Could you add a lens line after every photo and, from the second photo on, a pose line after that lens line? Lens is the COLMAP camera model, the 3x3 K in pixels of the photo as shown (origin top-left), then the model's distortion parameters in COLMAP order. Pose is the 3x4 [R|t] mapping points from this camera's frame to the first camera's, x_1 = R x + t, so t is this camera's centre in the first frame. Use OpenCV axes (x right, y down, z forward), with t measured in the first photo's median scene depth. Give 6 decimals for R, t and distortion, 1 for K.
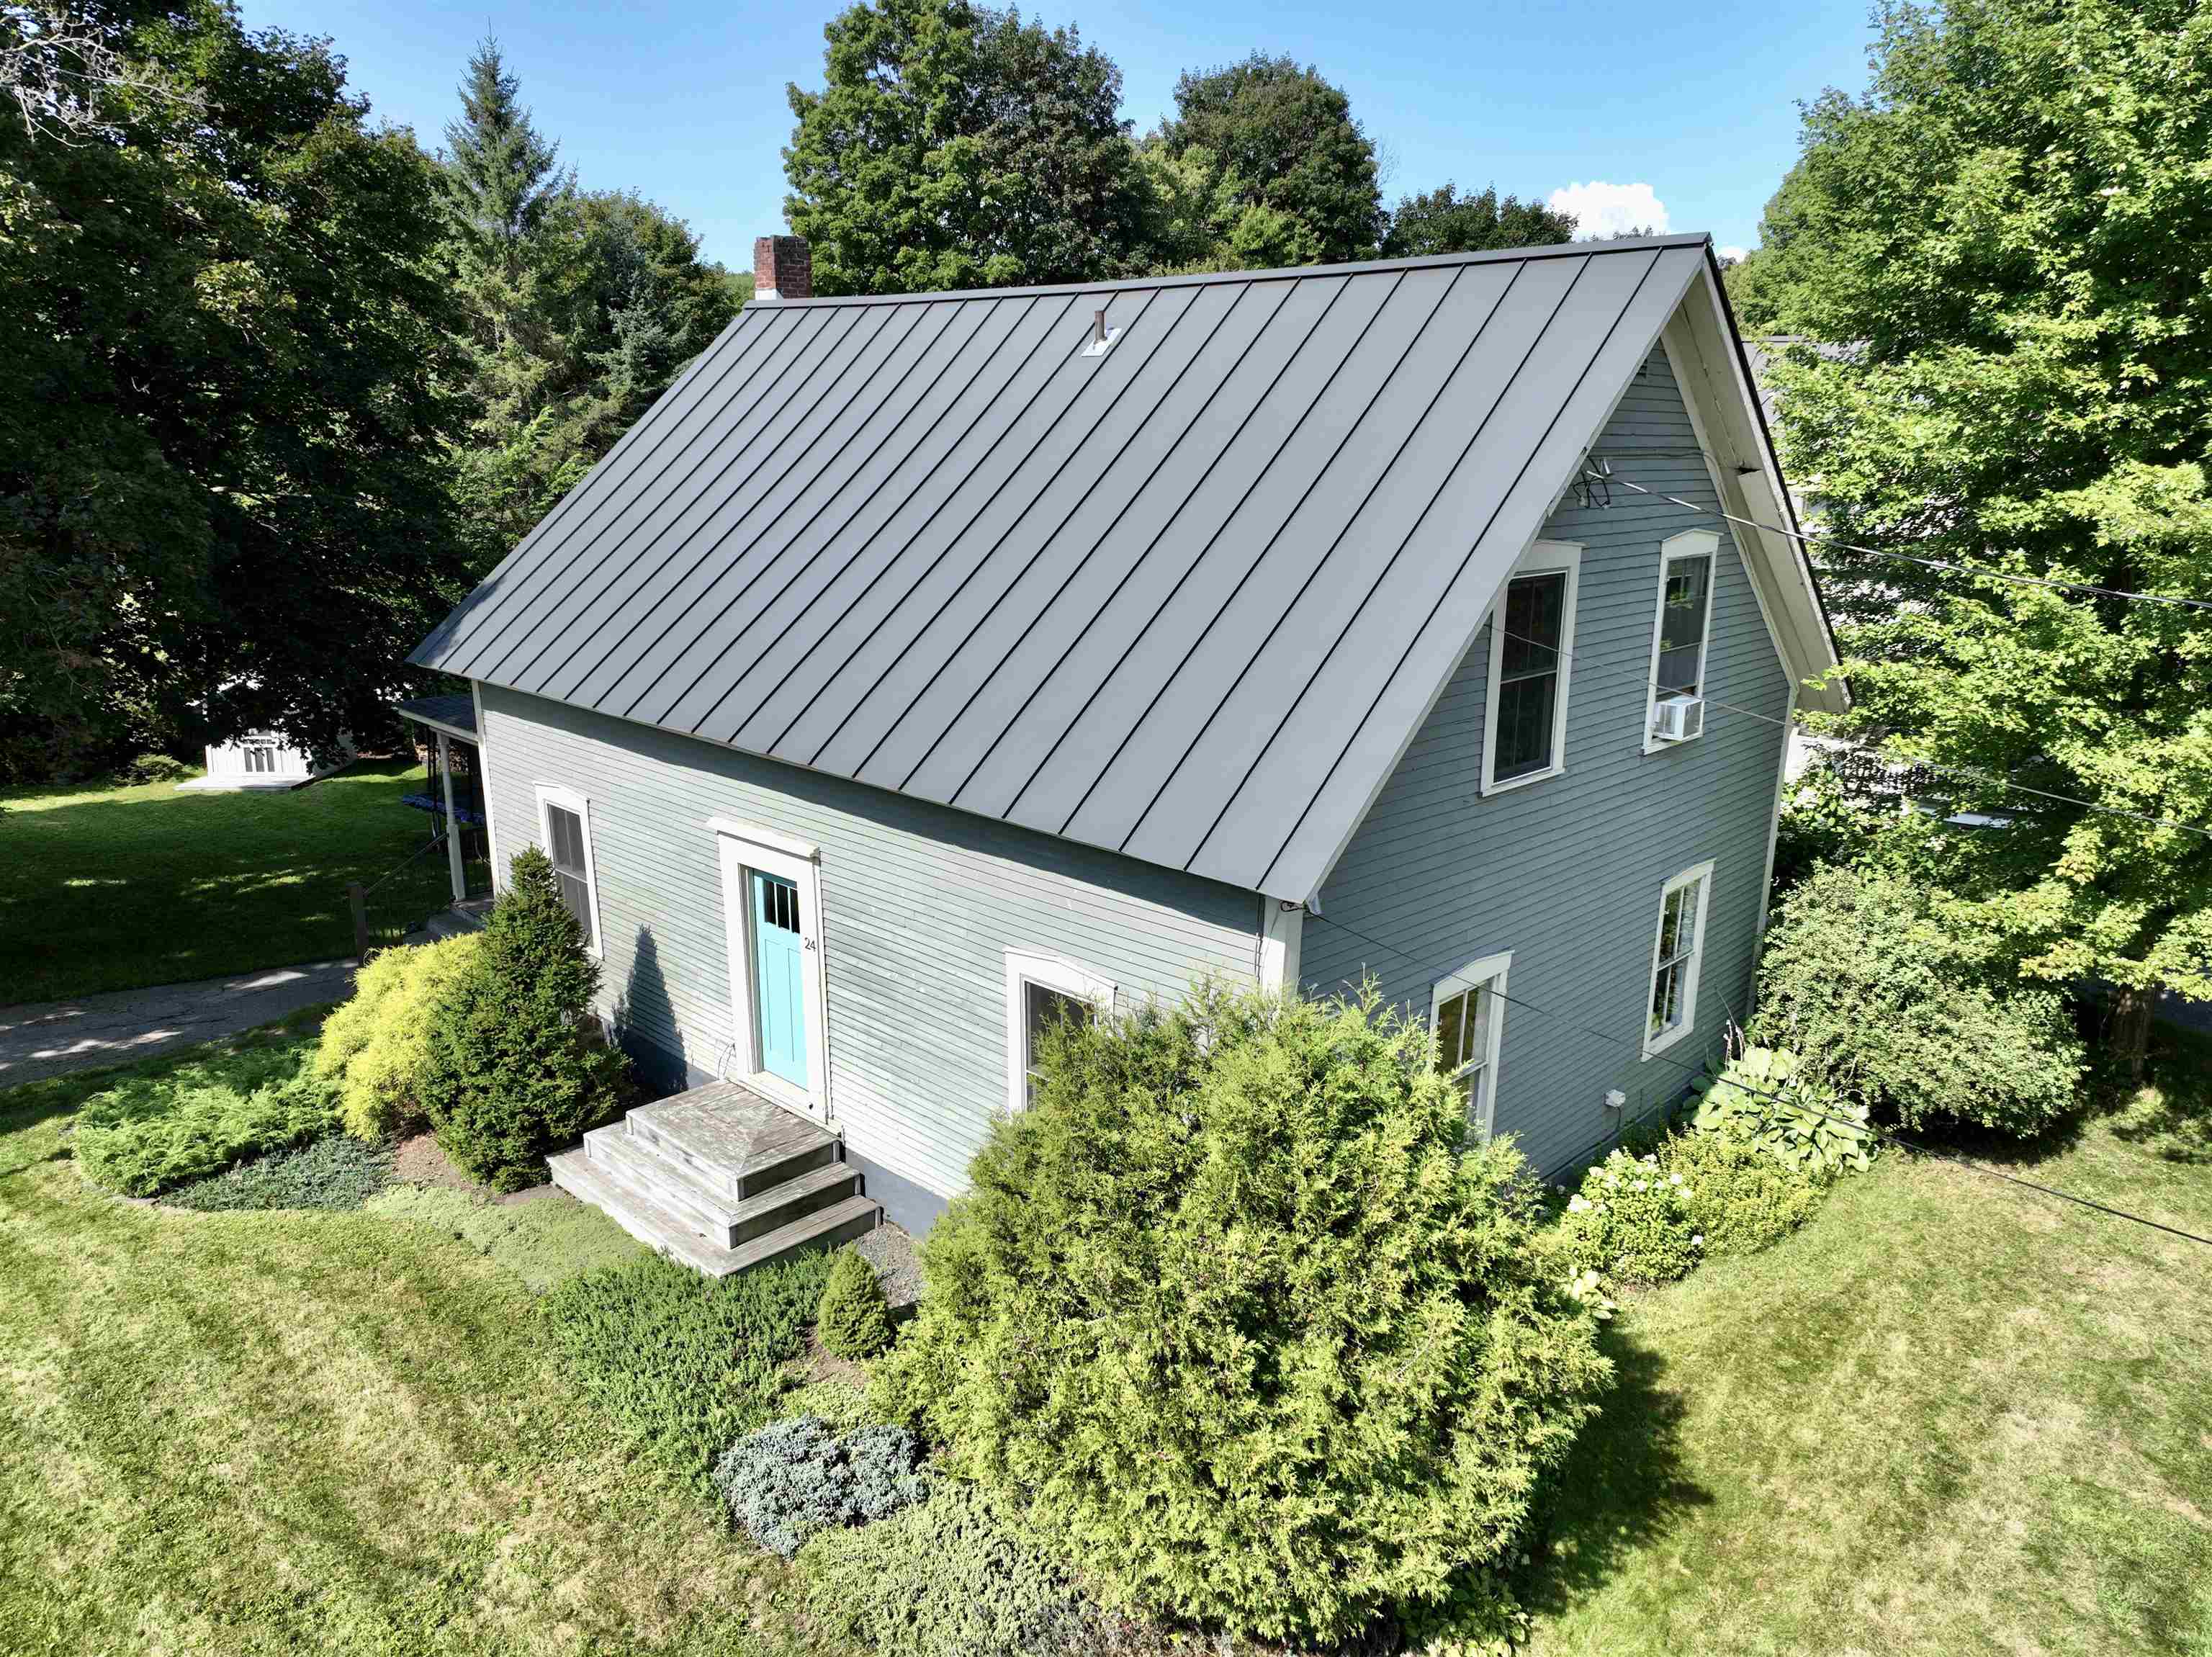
lens RADIAL K [[1544.3, 0, 1106.0], [0, 1544.3, 828.5], [0, 0, 1]] dist [0.000832, 0.000303]
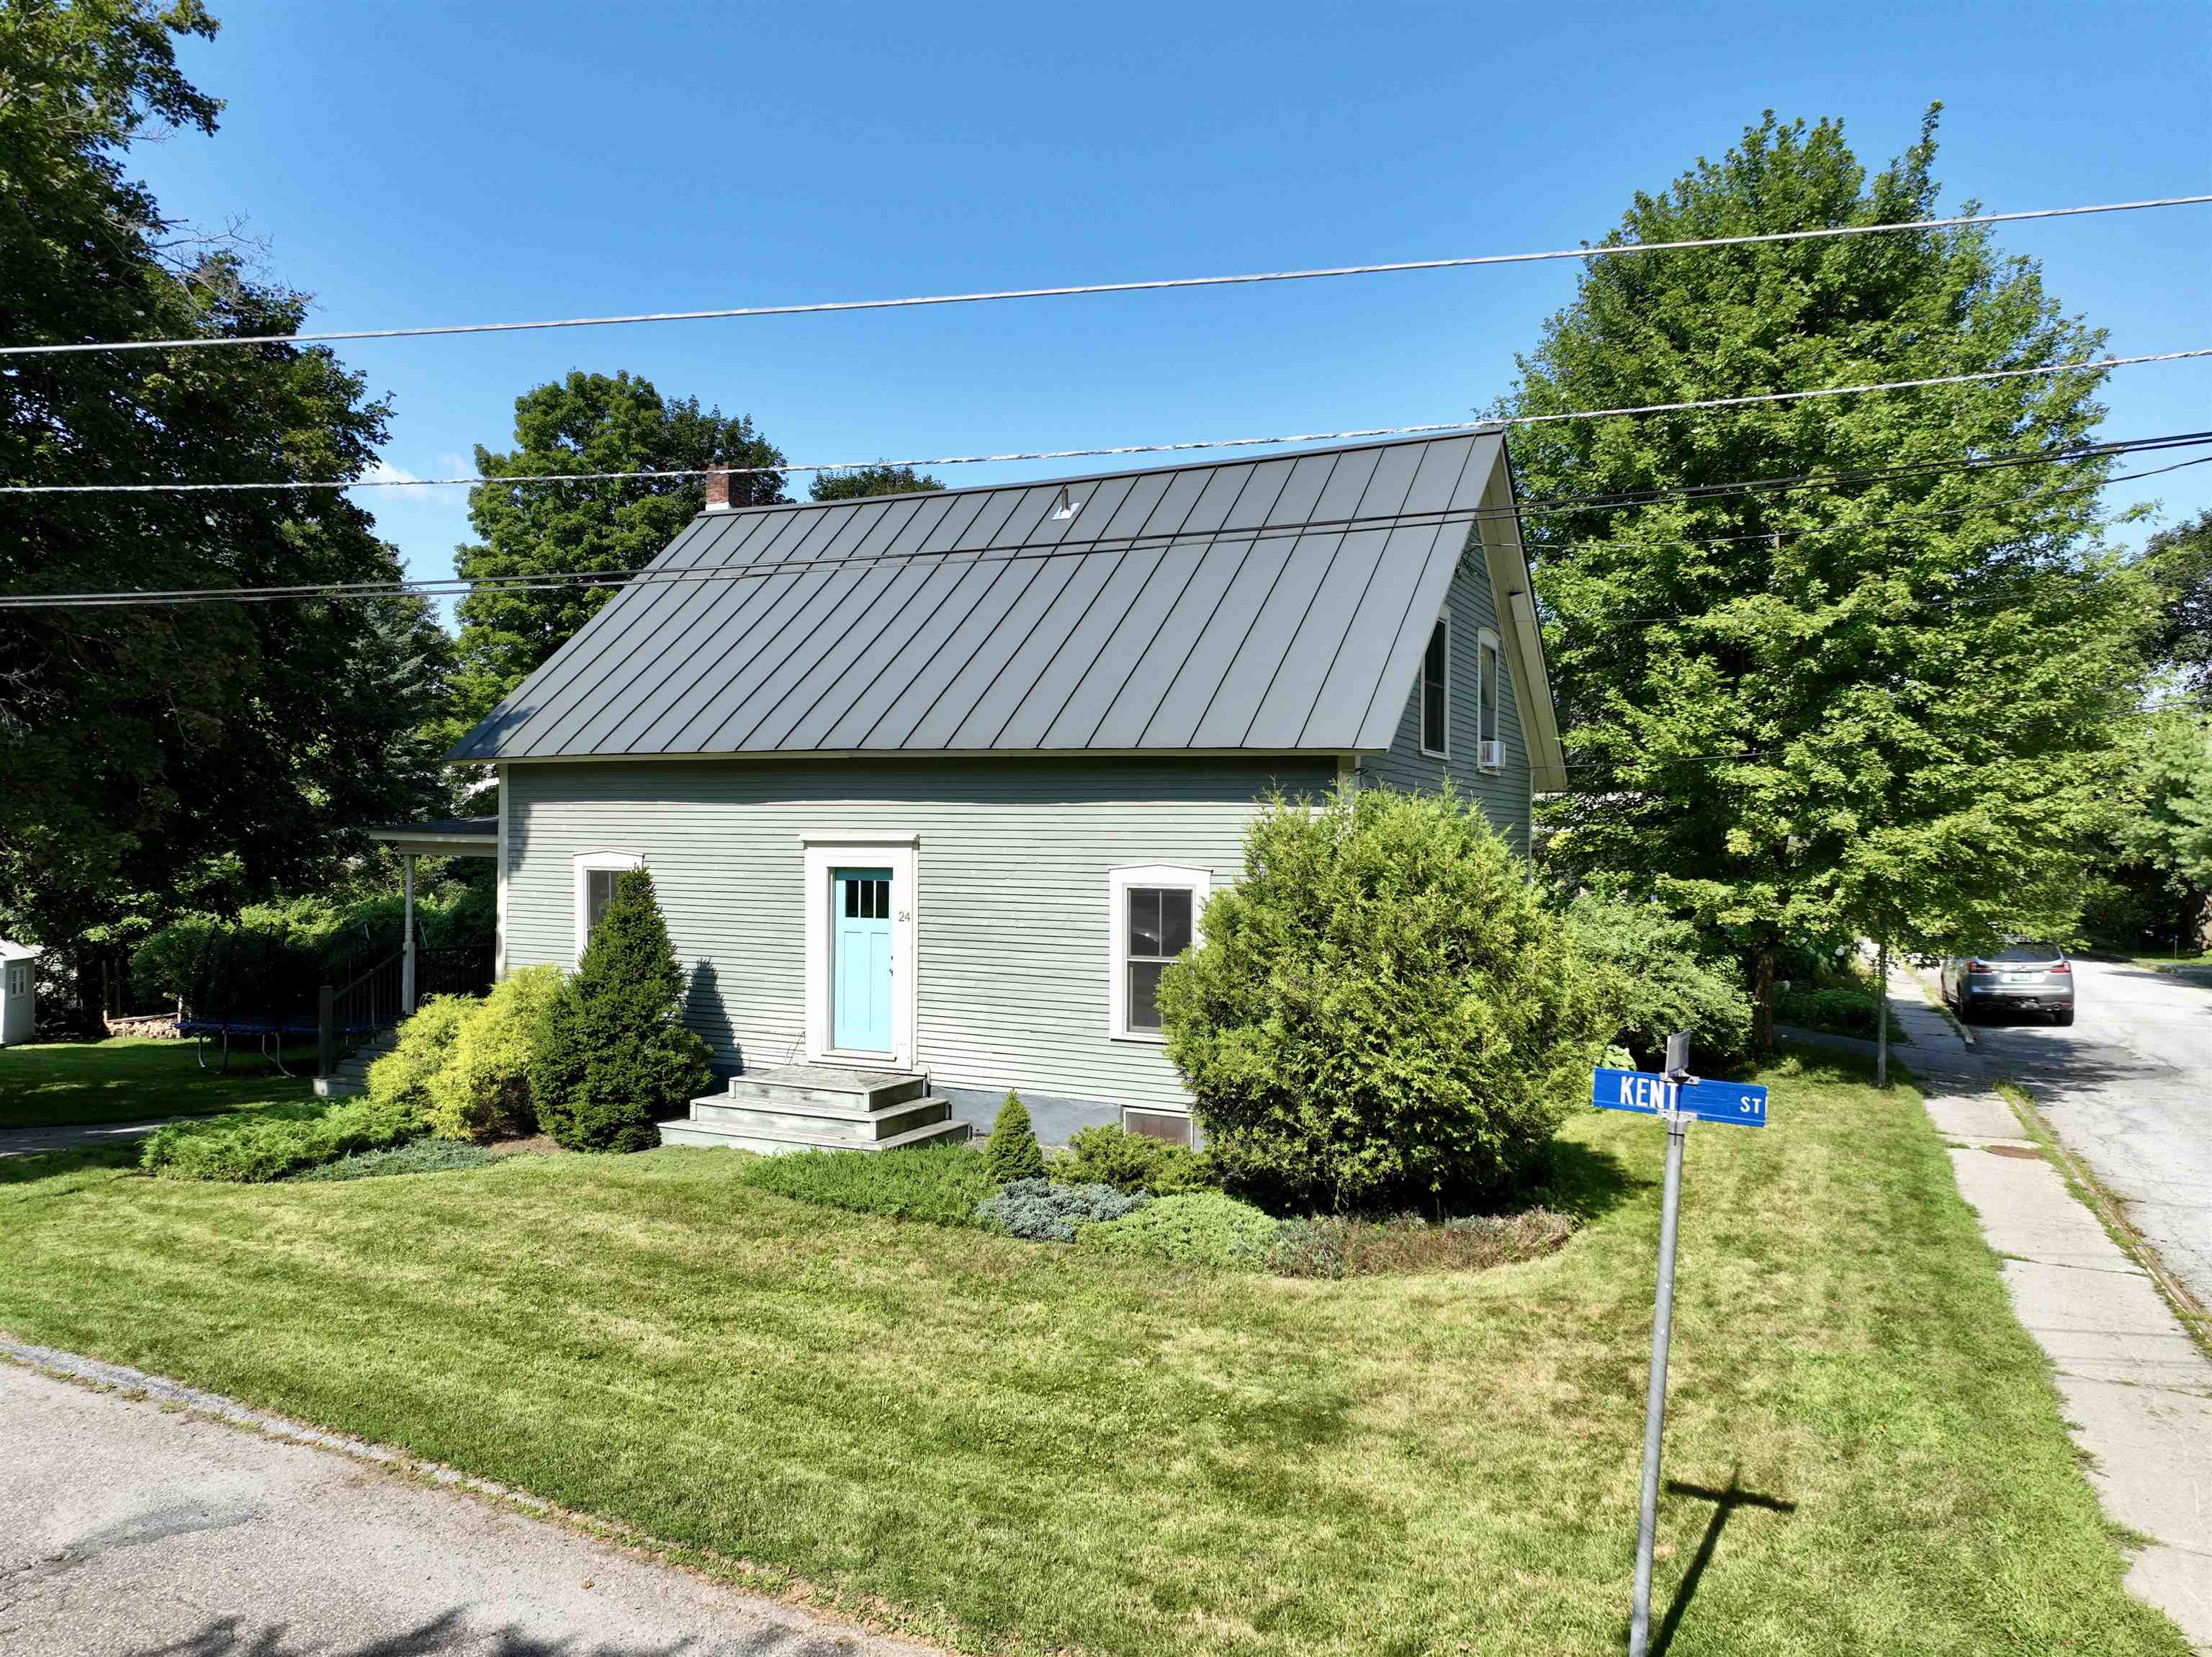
lens RADIAL K [[1544.3, 0, 1106.0], [0, 1544.3, 828.5], [0, 0, 1]] dist [0.000832, 0.000303]
pose [[0.956333, 0.003280, 0.292261, -0.380231], [0.073271, 0.965317, -0.250590, 0.314996], [-0.282946, 0.261062, 0.922924, -0.215734]]
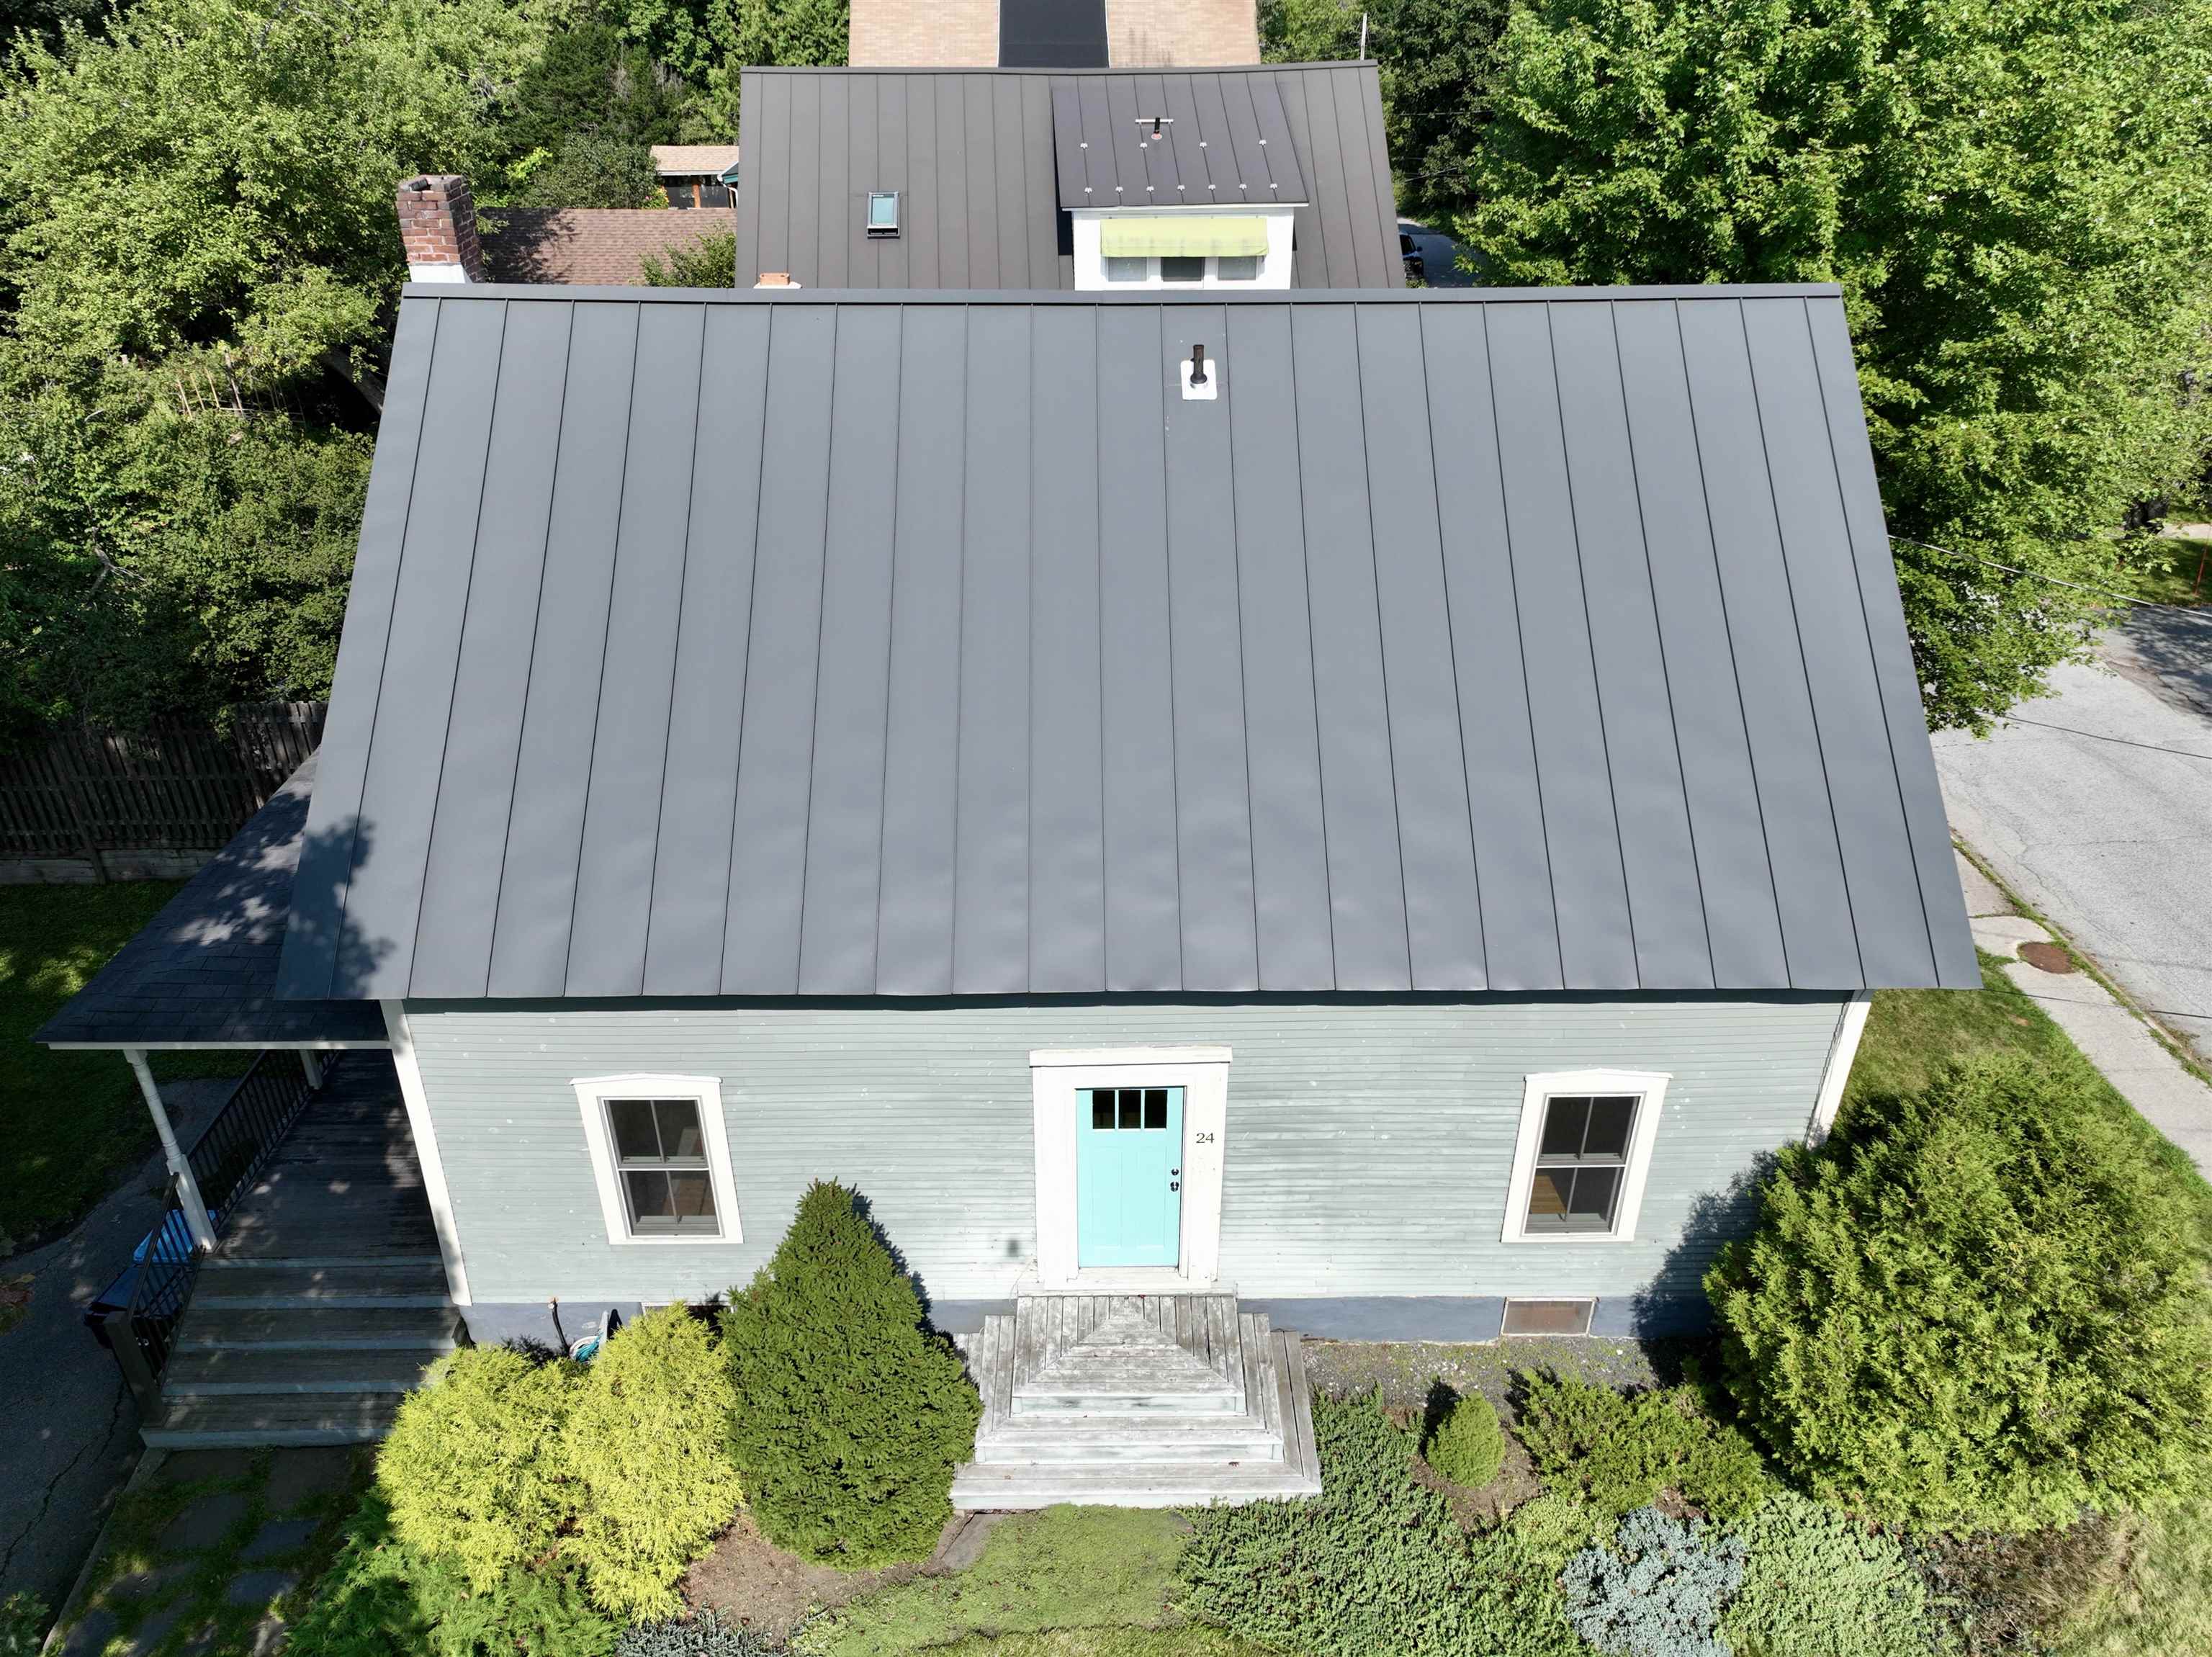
lens RADIAL K [[1544.3, 0, 1106.0], [0, 1544.3, 828.5], [0, 0, 1]] dist [0.000832, 0.000303]
pose [[0.718706, -0.342801, 0.604937, -0.682673], [0.179571, 0.932015, 0.314806, -0.370336], [-0.671726, -0.117624, 0.731402, 0.370984]]
